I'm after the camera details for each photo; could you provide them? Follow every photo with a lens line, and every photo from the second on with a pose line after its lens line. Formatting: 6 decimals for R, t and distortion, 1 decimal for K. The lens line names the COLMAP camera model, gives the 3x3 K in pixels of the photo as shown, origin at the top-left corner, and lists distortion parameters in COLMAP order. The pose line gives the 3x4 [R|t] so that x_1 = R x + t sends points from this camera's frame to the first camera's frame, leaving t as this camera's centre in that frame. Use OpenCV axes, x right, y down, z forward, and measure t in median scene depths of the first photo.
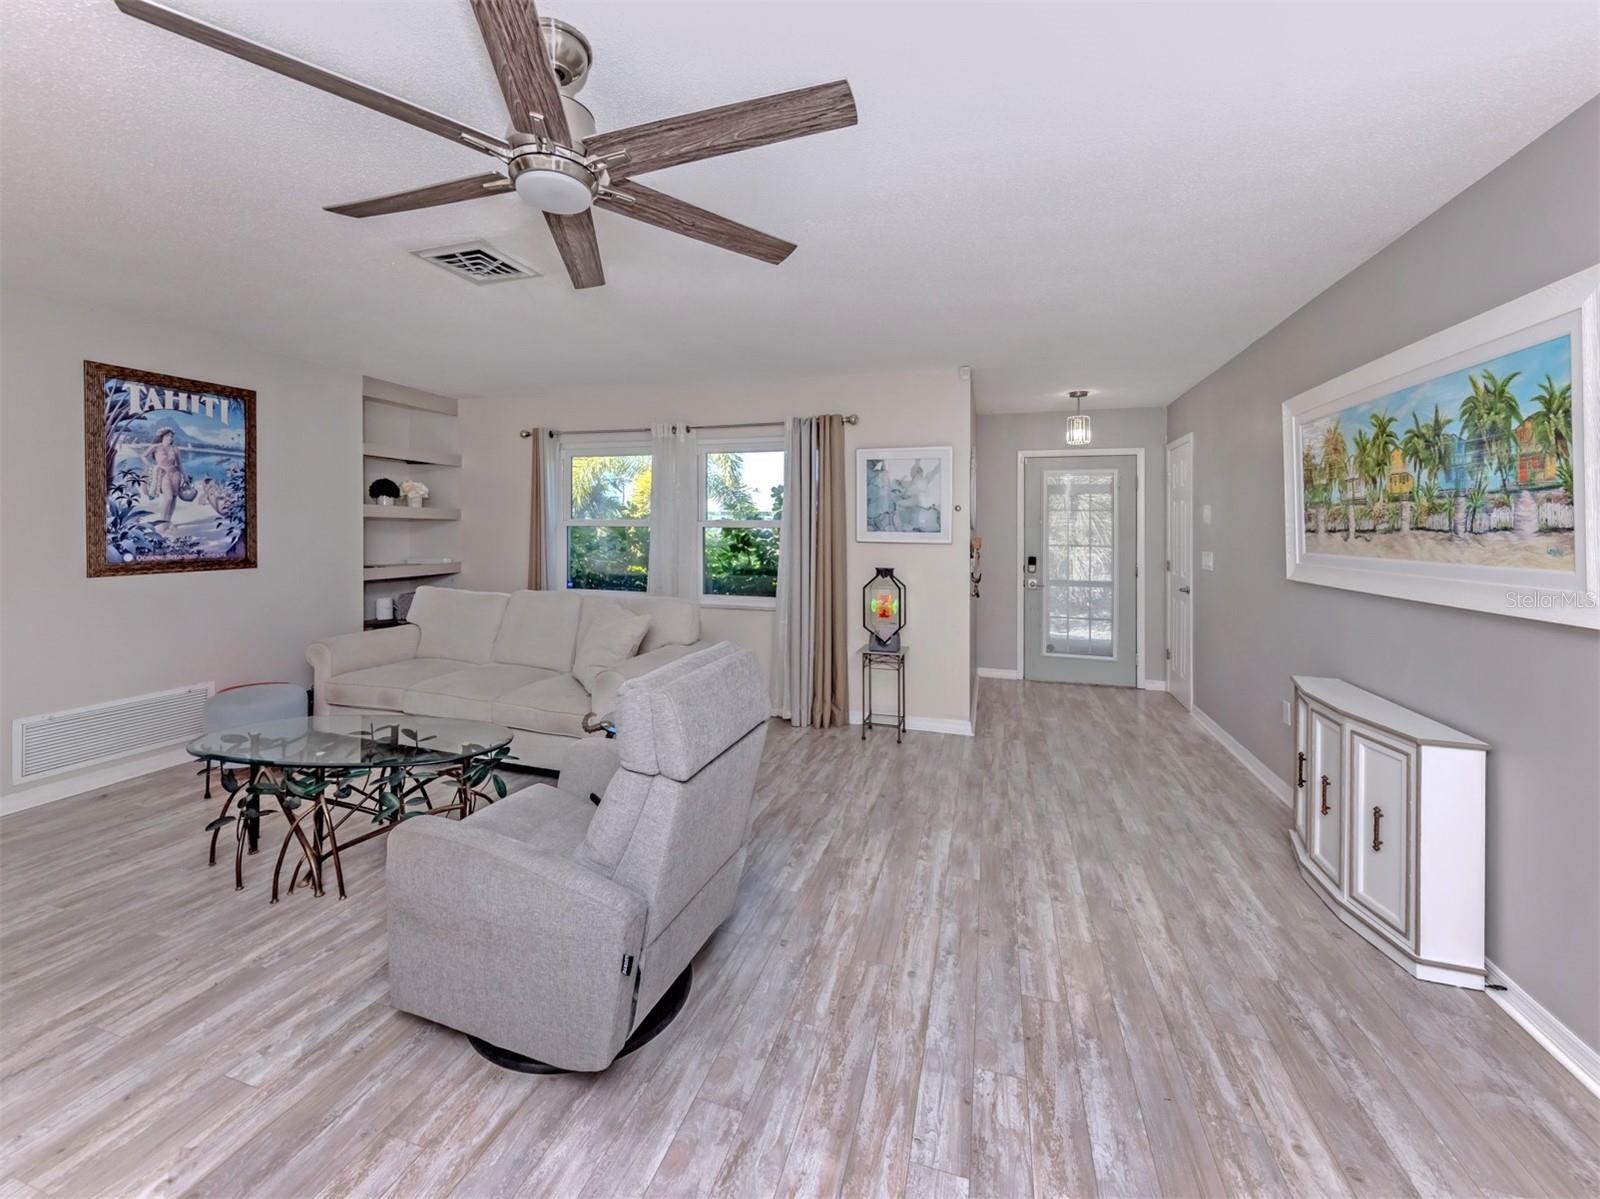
lens RADIAL K [[648.9, 0, 795.1], [0, 648.9, 532.2], [0, 0, 1]] dist [0.003638, 0.000729]
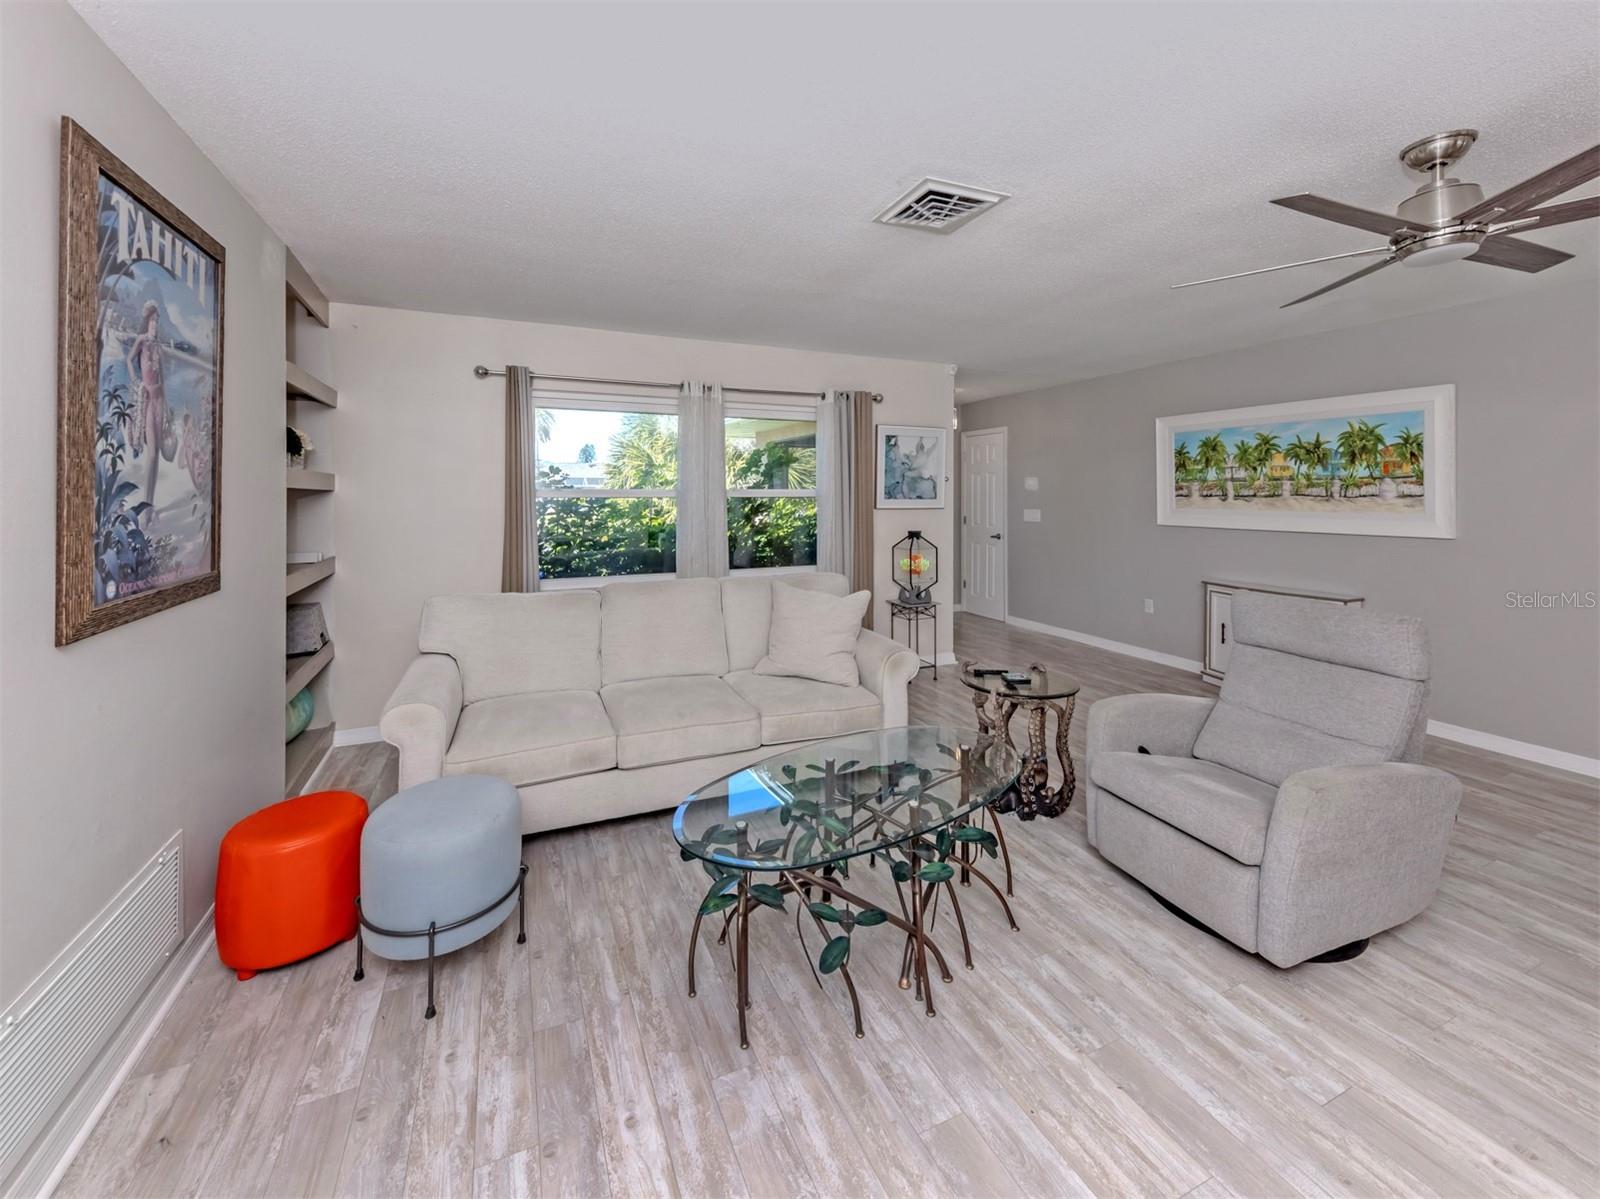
lens RADIAL K [[629.7, 0, 784.4], [0, 629.7, 492.8], [0, 0, 1]] dist [0.004116, 0.000220]
pose [[0.756739, -0.009720, 0.653645, -0.924404], [0.010832, 0.999939, 0.002329, -0.021161], [-0.653627, 0.005317, 0.756798, 0.370904]]
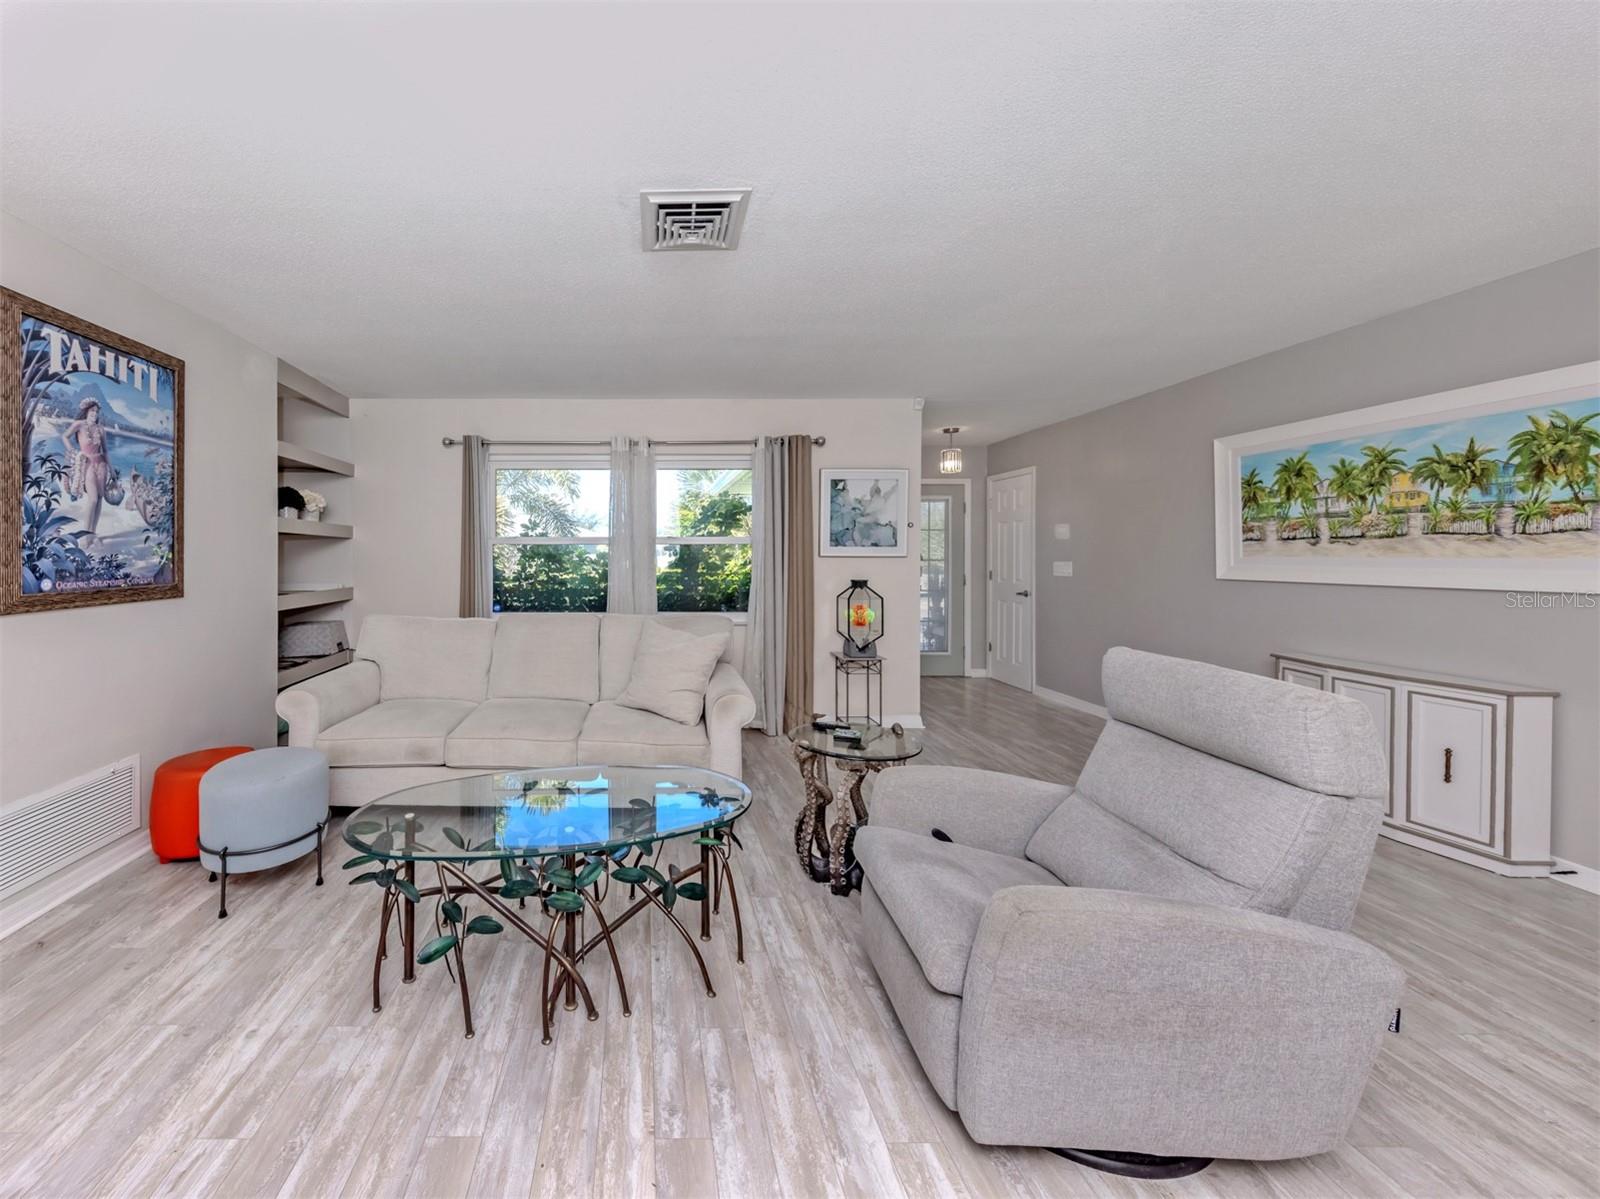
lens RADIAL K [[579.8, 0, 647.4], [0, 579.8, 557.2], [0, 0, 1]] dist [0.005148, -0.000326]
pose [[0.954280, -0.010498, 0.298730, -0.586562], [0.010948, 0.999940, 0.000165, 0.016418], [-0.298714, 0.003113, 0.954338, 0.226655]]
